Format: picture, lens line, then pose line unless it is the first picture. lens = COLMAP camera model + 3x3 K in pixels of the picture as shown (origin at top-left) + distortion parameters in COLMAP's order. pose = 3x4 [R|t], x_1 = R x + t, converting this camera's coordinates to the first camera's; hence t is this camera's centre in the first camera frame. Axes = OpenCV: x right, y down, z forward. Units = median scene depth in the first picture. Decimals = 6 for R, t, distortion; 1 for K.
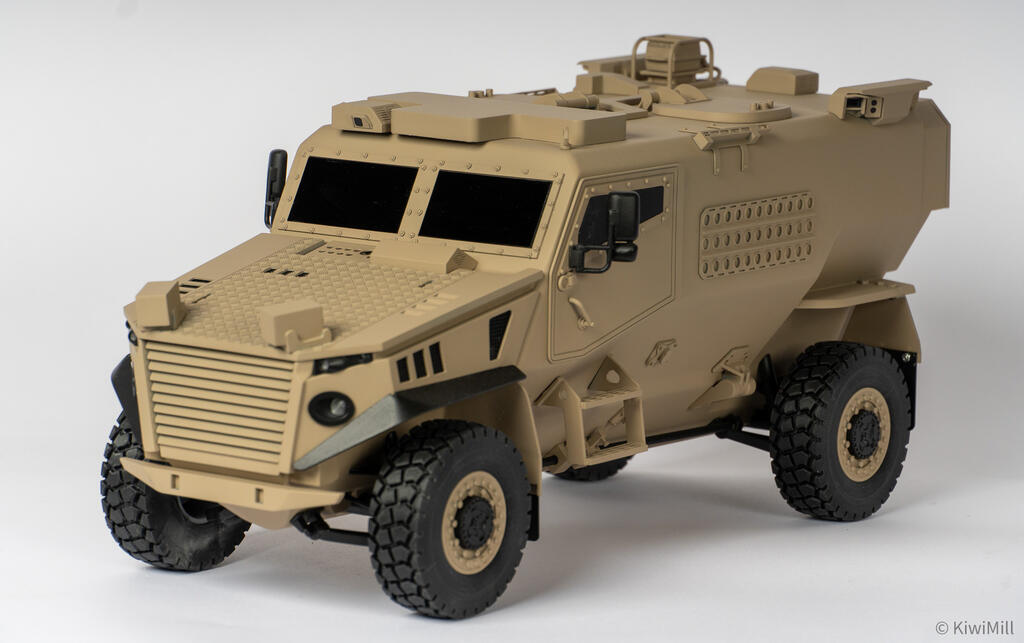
lens RADIAL K [[5831.7, 0, 512.0], [0, 5831.7, 321.5], [0, 0, 1]] dist [-0.142514, -8.393187]
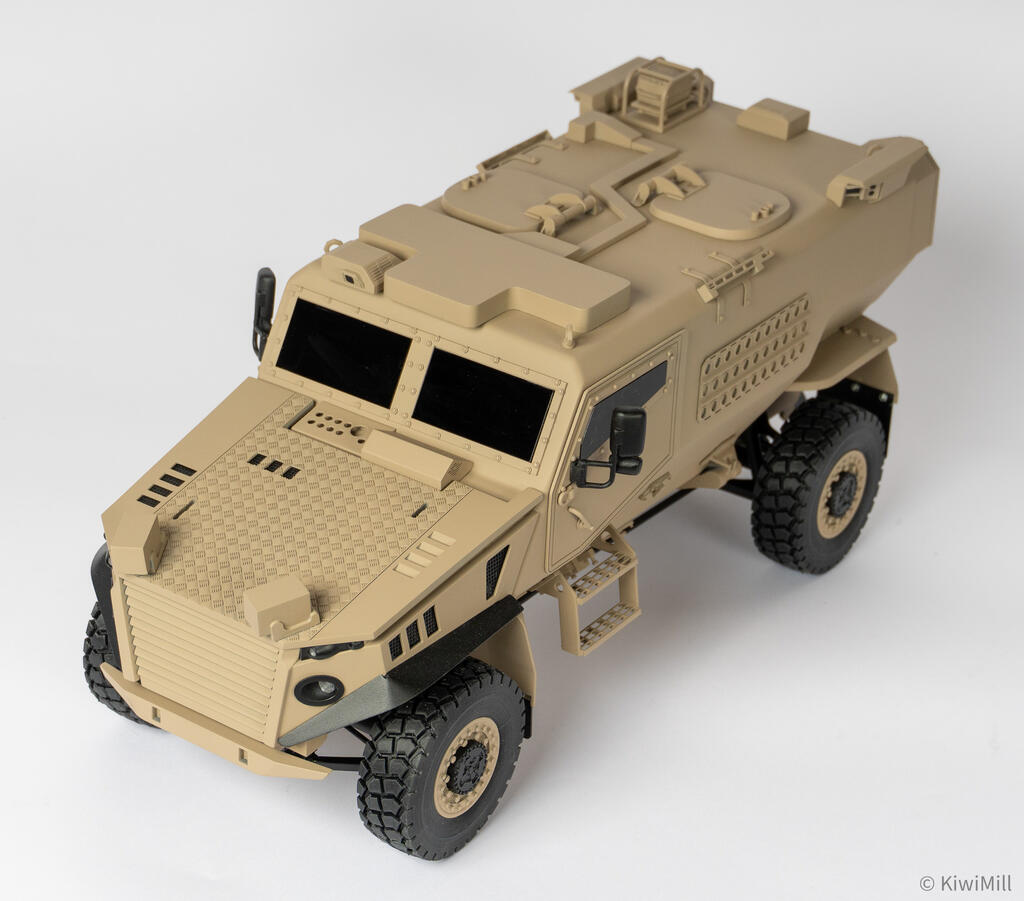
lens RADIAL K [[3260.5, 0, 512.0], [0, 3260.5, 450.5], [0, 0, 1]] dist [0.073540, 0.612454]
pose [[0.999520, 0.014475, 0.027385, -0.014354], [-0.022881, 0.940950, 0.337771, -0.193712], [-0.020879, -0.338236, 0.940830, 0.499943]]
